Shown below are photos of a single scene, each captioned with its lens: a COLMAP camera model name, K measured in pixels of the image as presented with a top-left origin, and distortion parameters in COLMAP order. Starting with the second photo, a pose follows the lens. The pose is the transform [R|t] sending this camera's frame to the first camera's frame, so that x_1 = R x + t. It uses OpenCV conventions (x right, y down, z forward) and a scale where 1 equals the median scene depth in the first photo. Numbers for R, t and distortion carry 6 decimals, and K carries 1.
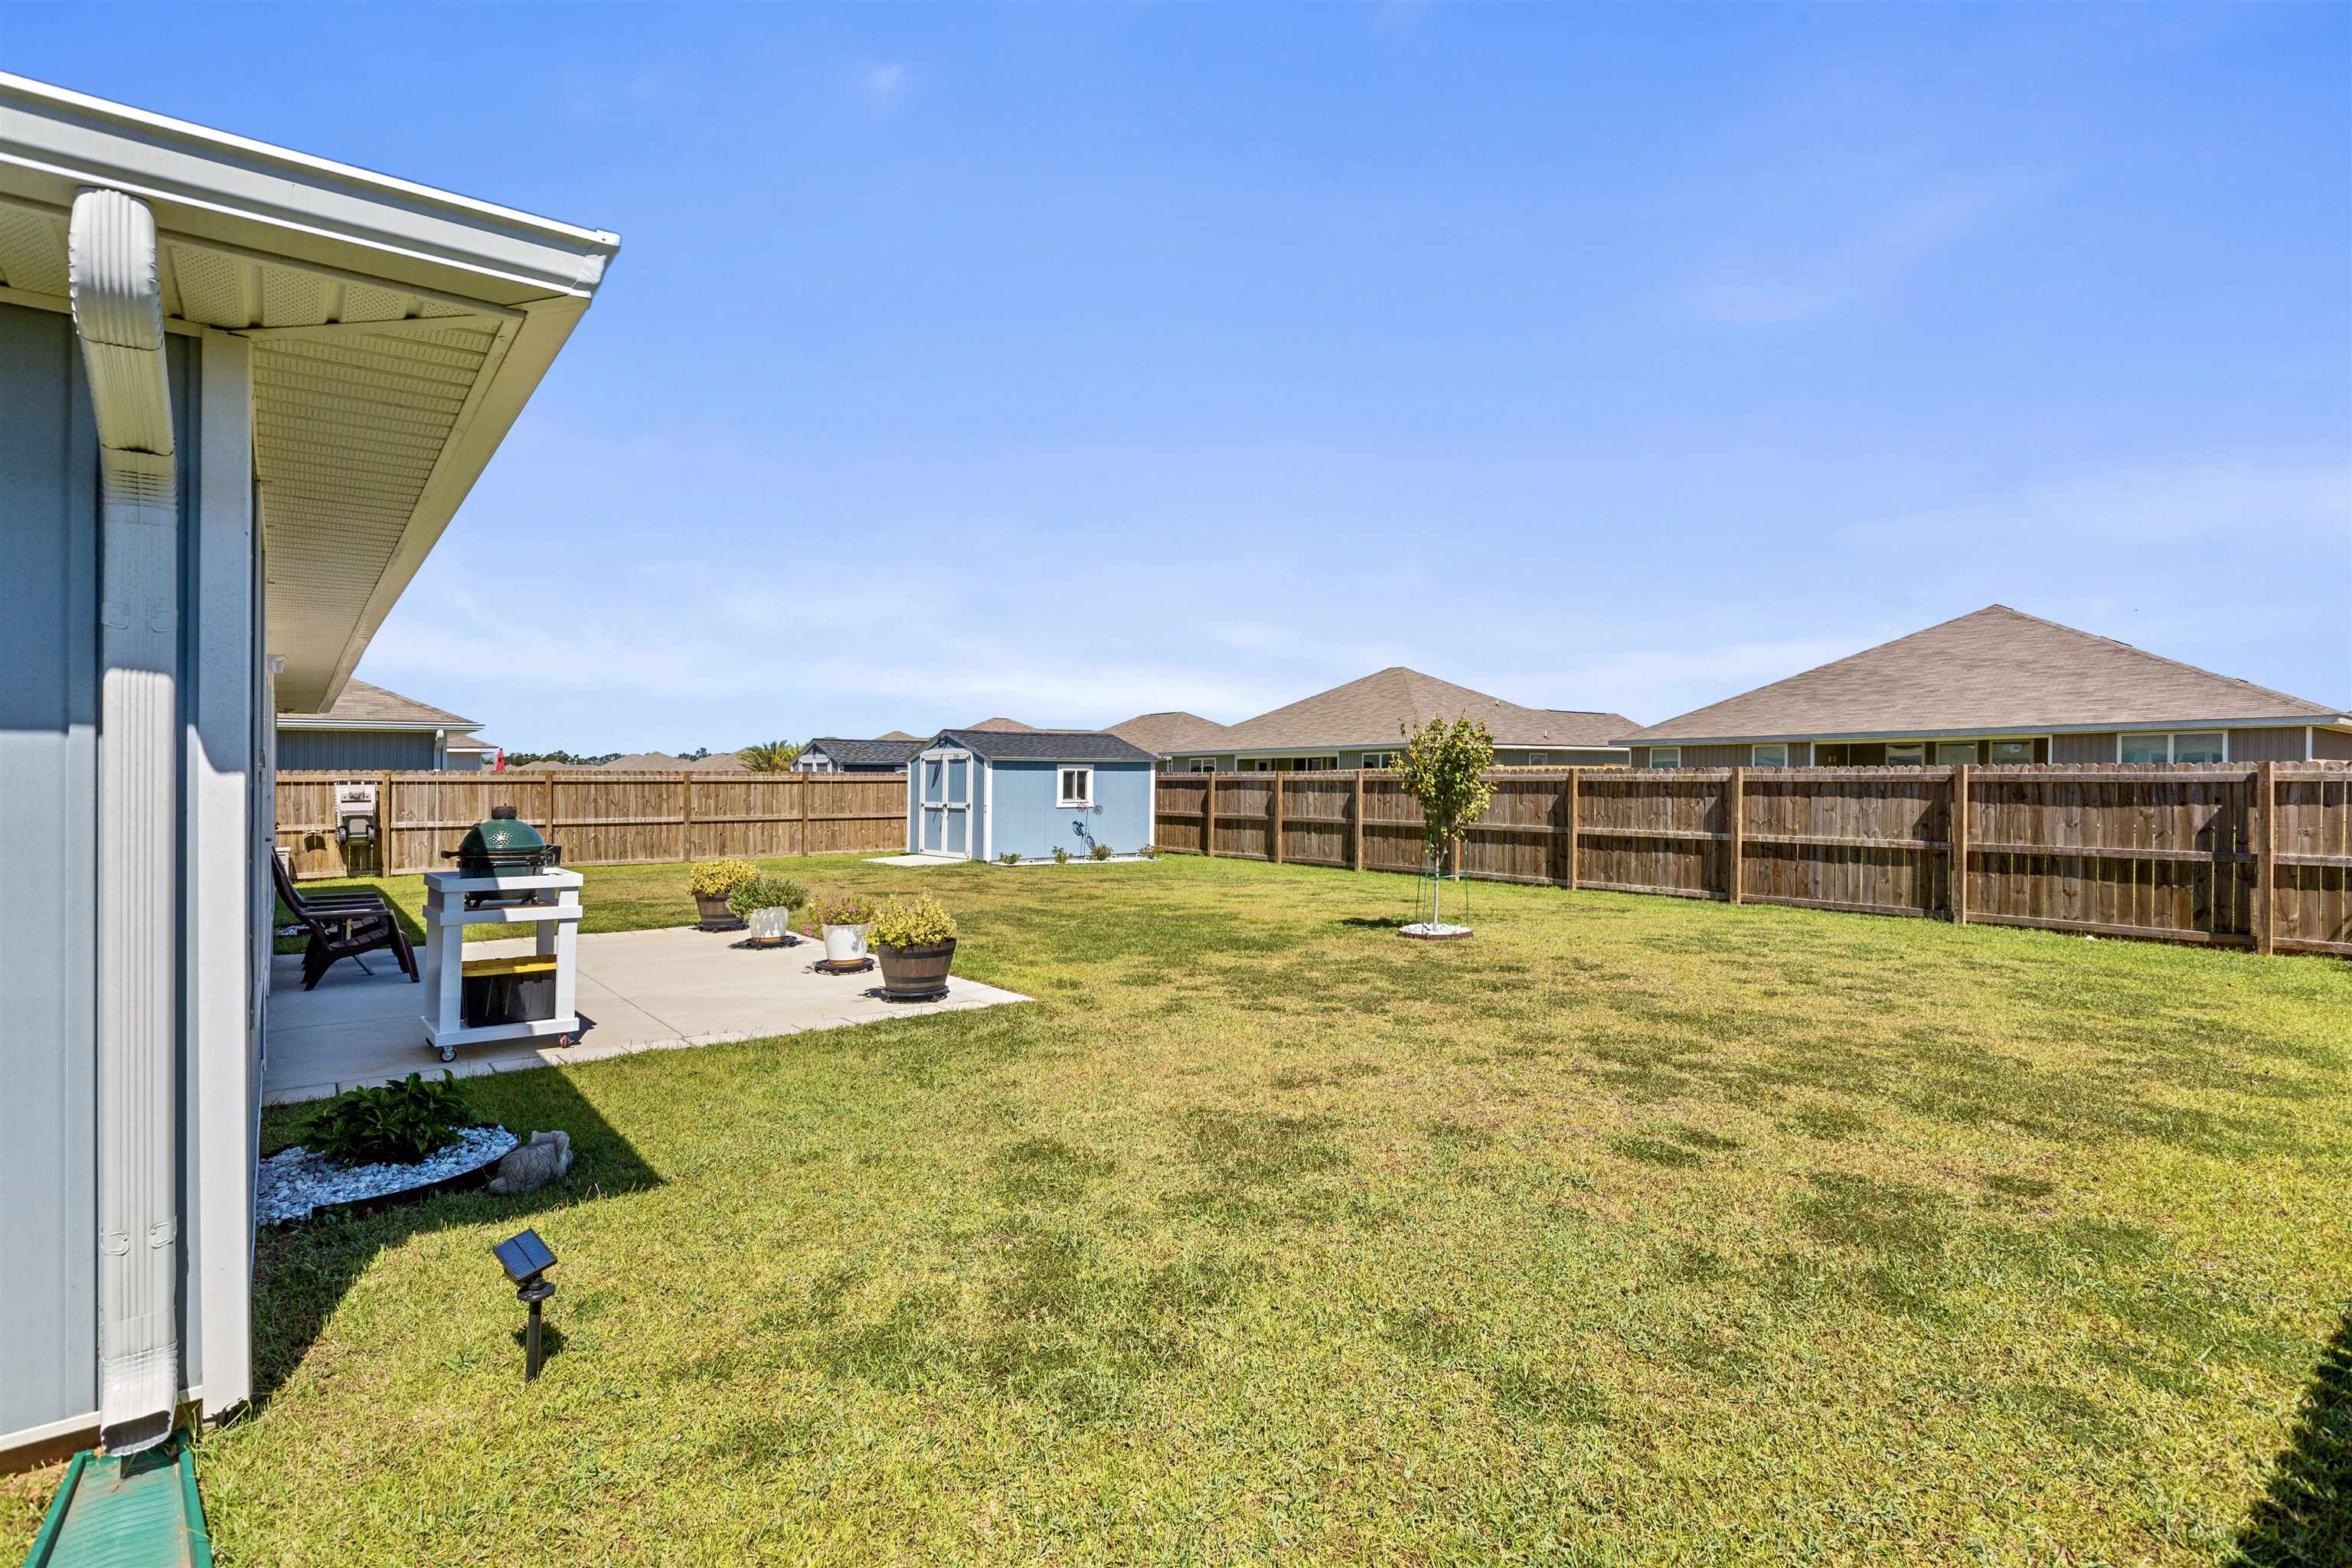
lens RADIAL K [[1132.3, 0, 1168.6], [0, 1132.3, 767.7], [0, 0, 1]] dist [0.005142, -0.001534]
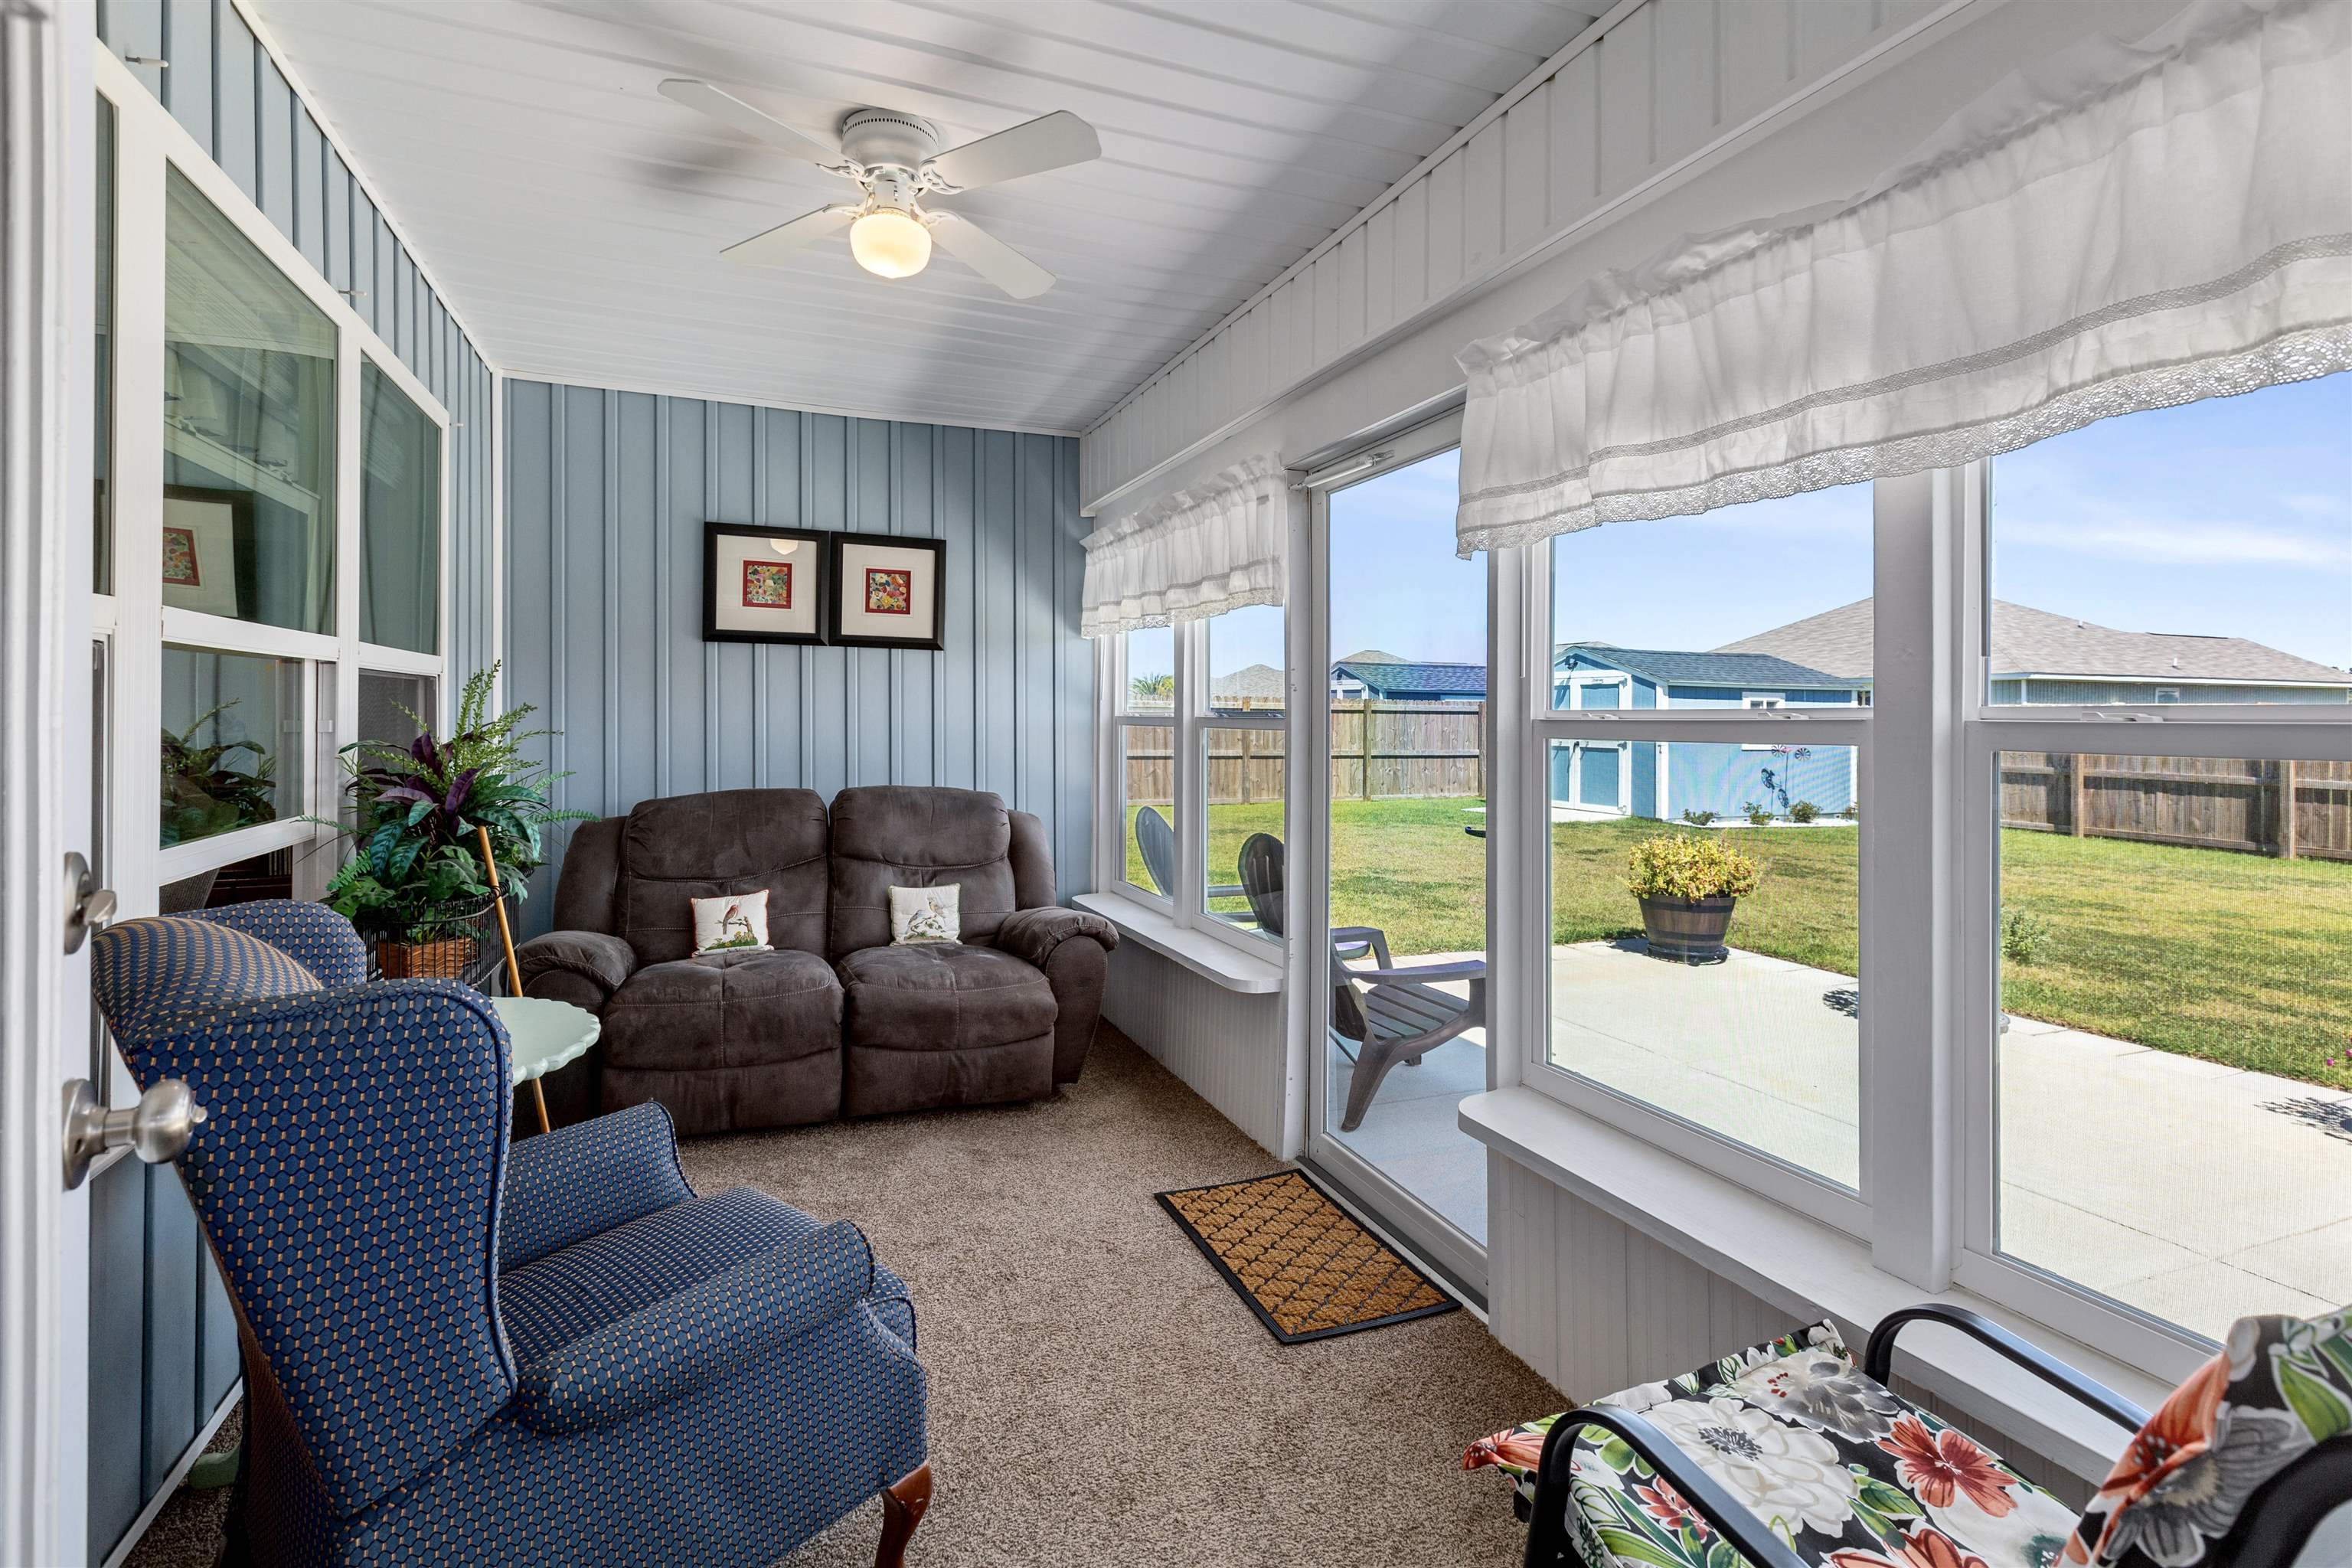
lens RADIAL K [[1083.8, 0, 1150.6], [0, 1083.8, 664.9], [0, 0, 1]] dist [0.001196, -0.001274]
pose [[0.955681, 0.000180, -0.294406, -0.256519], [-0.010359, 0.999401, -0.033016, 0.007246], [0.294223, 0.034602, 0.955110, 0.201858]]
